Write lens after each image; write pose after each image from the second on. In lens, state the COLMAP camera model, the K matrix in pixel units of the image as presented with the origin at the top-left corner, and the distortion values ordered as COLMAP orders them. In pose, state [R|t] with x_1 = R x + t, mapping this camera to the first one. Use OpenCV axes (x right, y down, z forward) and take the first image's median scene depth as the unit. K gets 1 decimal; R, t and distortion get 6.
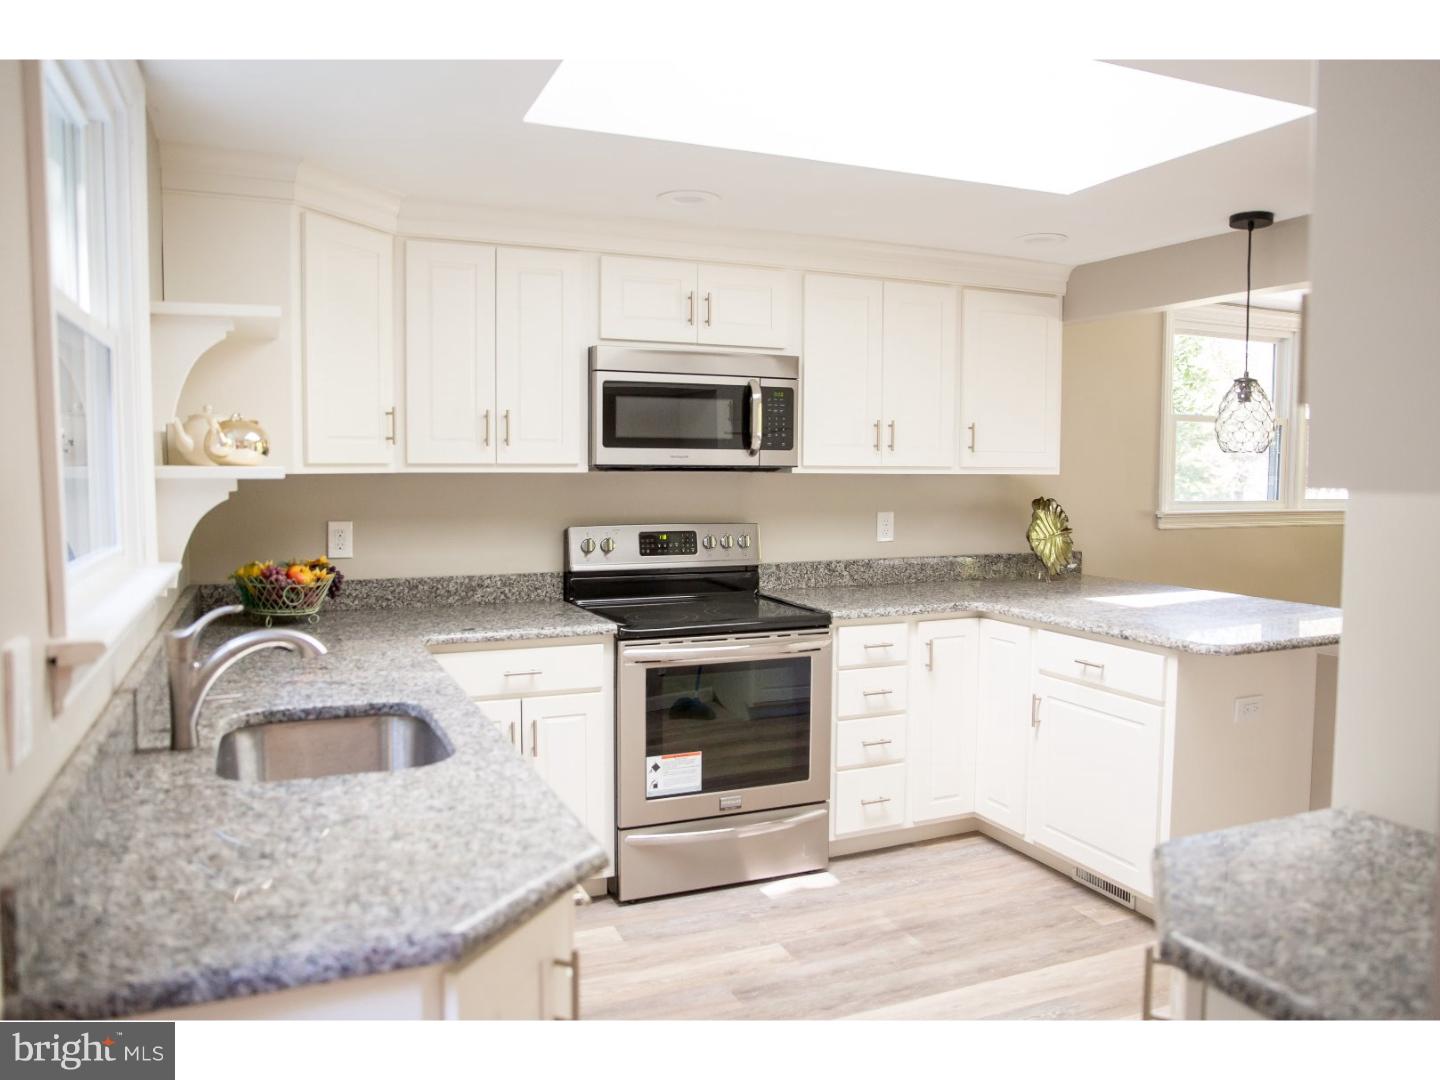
lens RADIAL K [[1008.8, 0, 717.5], [0, 1008.8, 546.1], [0, 0, 1]] dist [-0.096131, 0.030510]
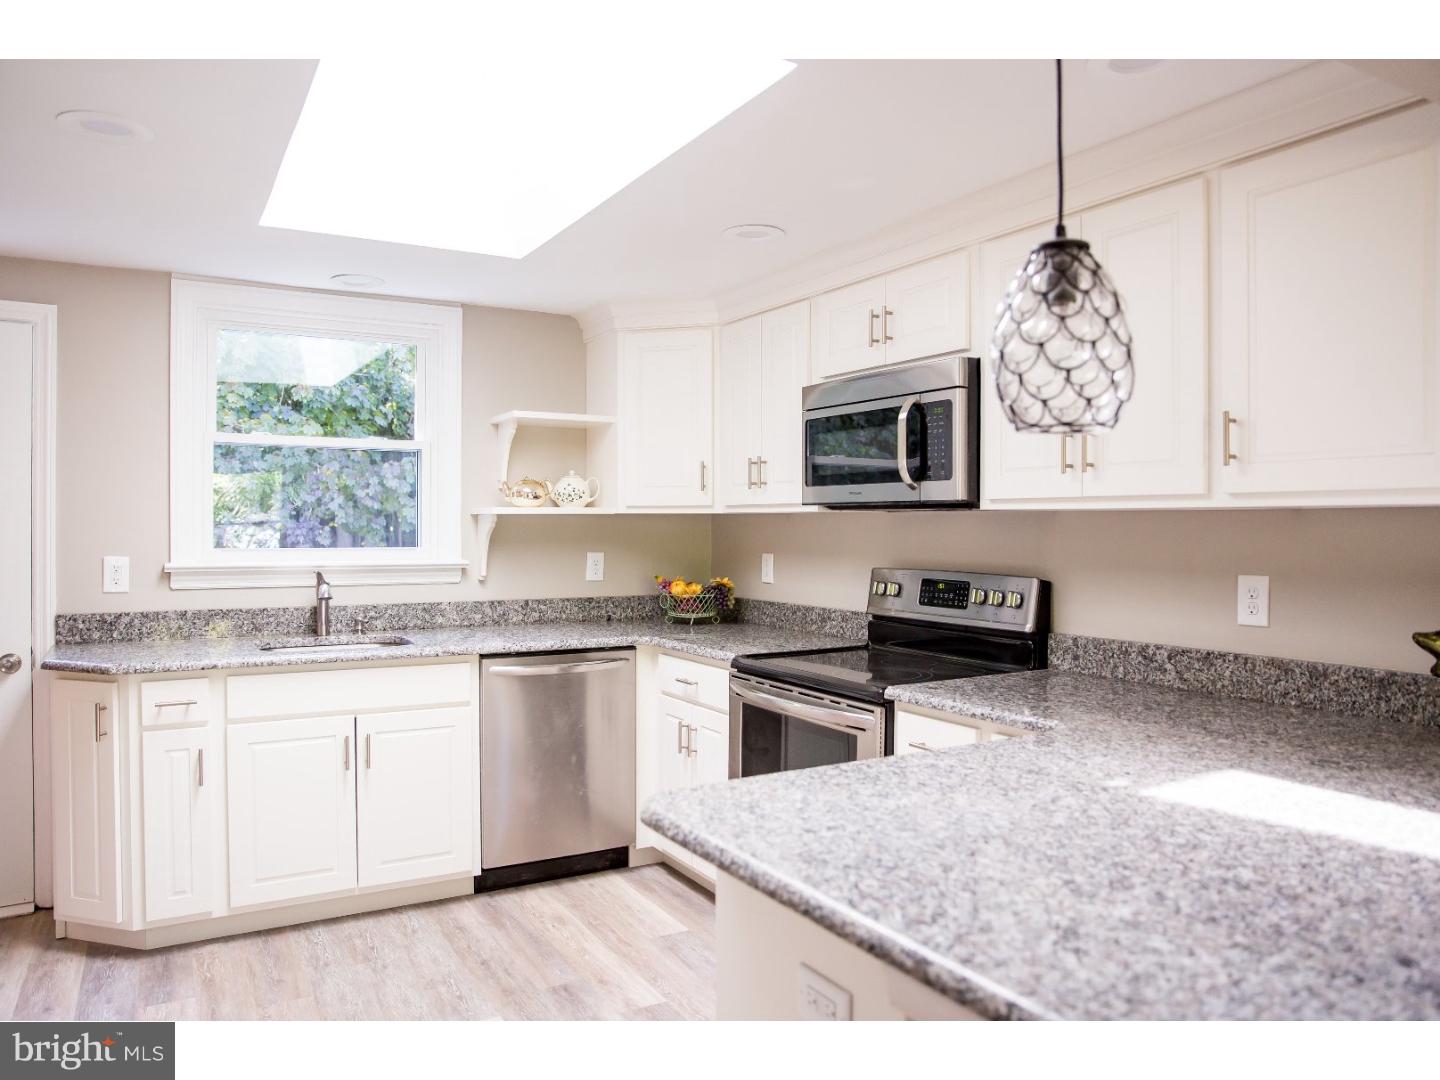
lens RADIAL K [[1008.8, 0, 686.2], [0, 1008.8, 529.8], [0, 0, 1]] dist [-0.096131, 0.030510]
pose [[0.104950, 0.000905, -0.994477, 0.786509], [-0.080017, 0.996765, -0.007537, -0.033152], [0.991253, 0.080366, 0.104683, 0.695526]]
